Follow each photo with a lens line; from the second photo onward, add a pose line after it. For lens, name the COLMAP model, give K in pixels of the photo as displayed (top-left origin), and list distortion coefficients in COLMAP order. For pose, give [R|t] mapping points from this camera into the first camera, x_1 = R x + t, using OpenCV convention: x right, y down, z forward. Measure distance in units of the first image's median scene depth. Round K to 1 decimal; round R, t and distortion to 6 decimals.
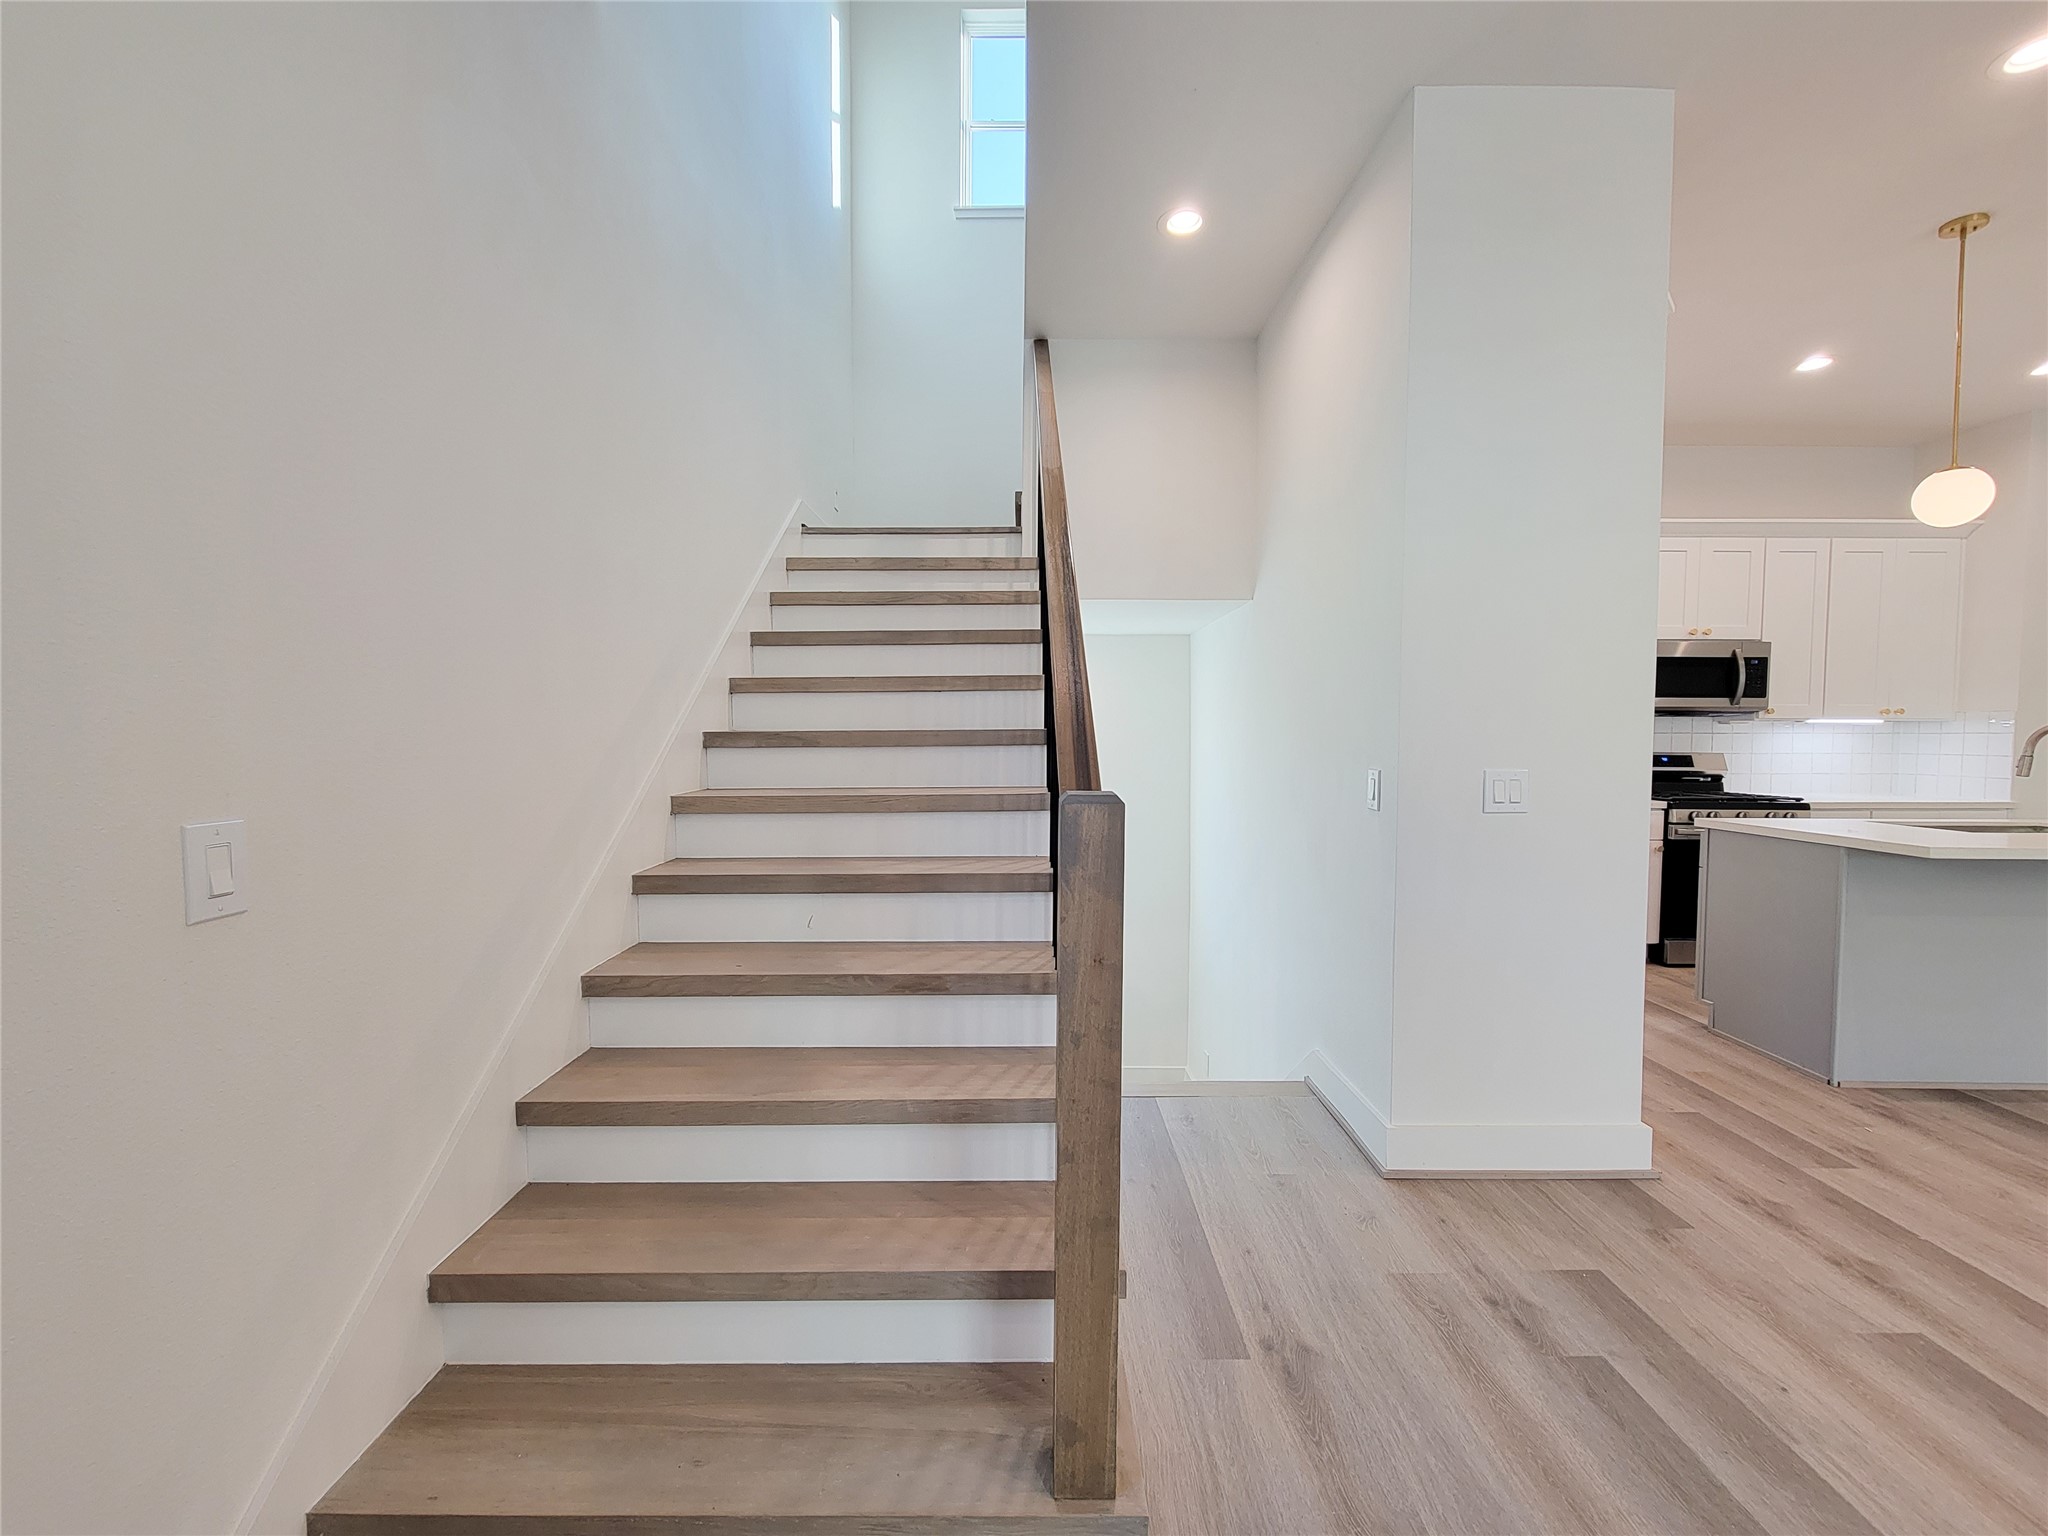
lens RADIAL K [[837.1, 0, 1017.2], [0, 837.1, 773.1], [0, 0, 1]] dist [-0.001840, -0.000794]
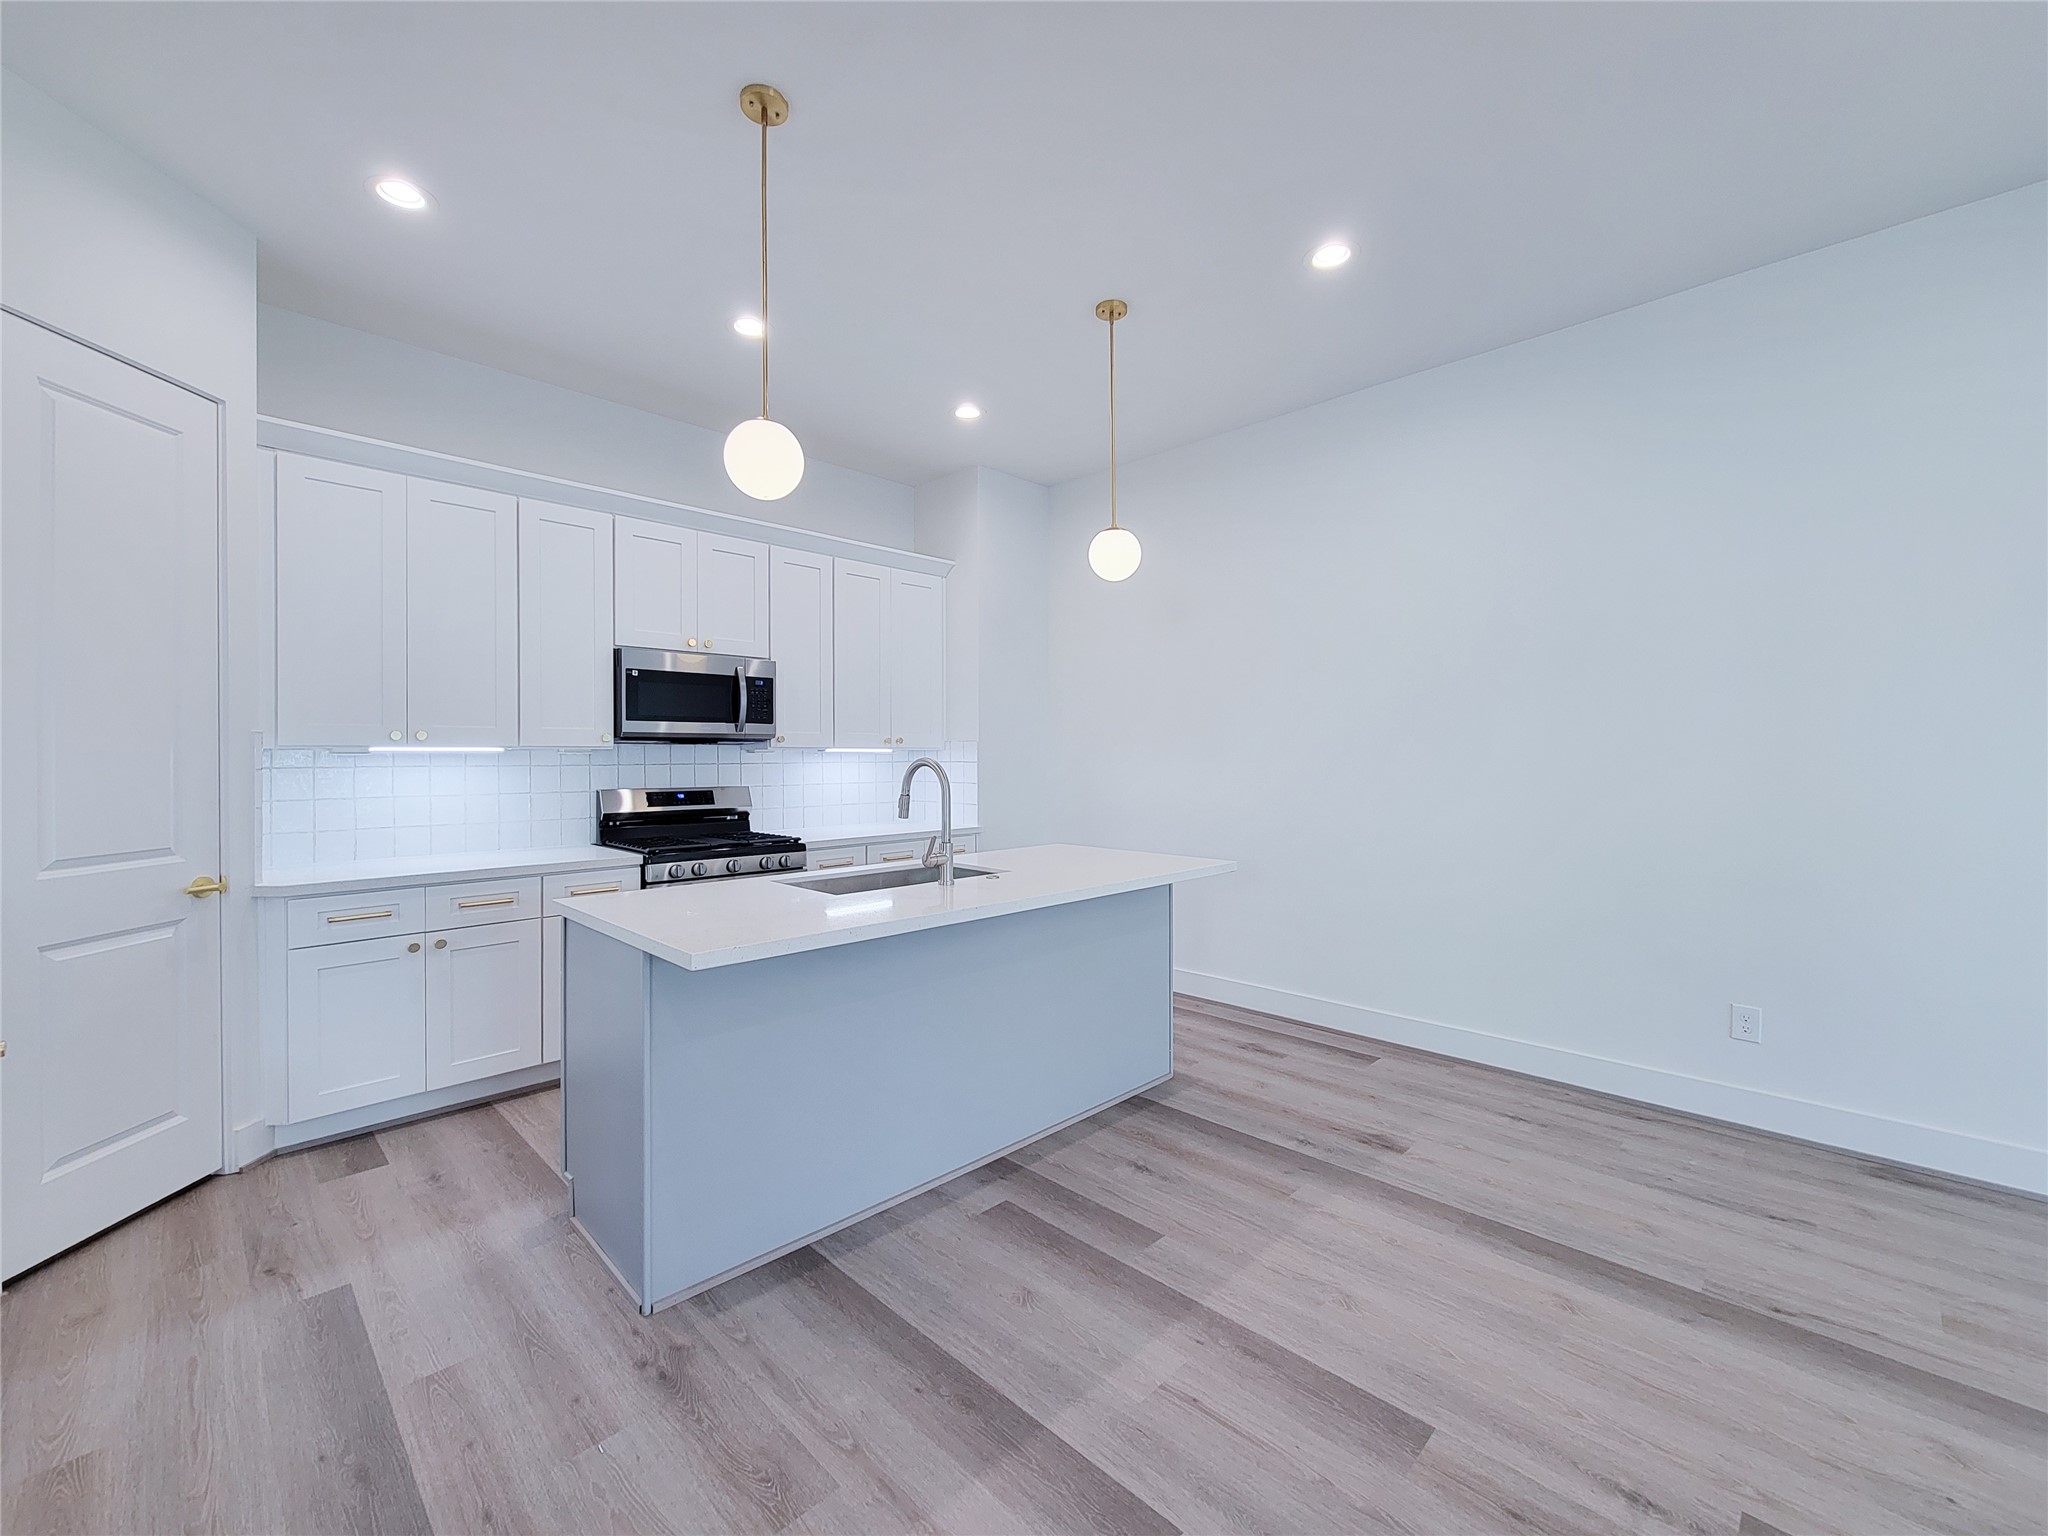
lens RADIAL K [[837.1, 0, 1017.4], [0, 837.1, 758.3], [0, 0, 1]] dist [-0.001840, -0.000794]
pose [[0.706931, -0.004868, 0.707266, 0.456115], [0.035535, 0.998958, -0.028643, -0.019673], [-0.706389, 0.045381, 0.706367, 0.196702]]
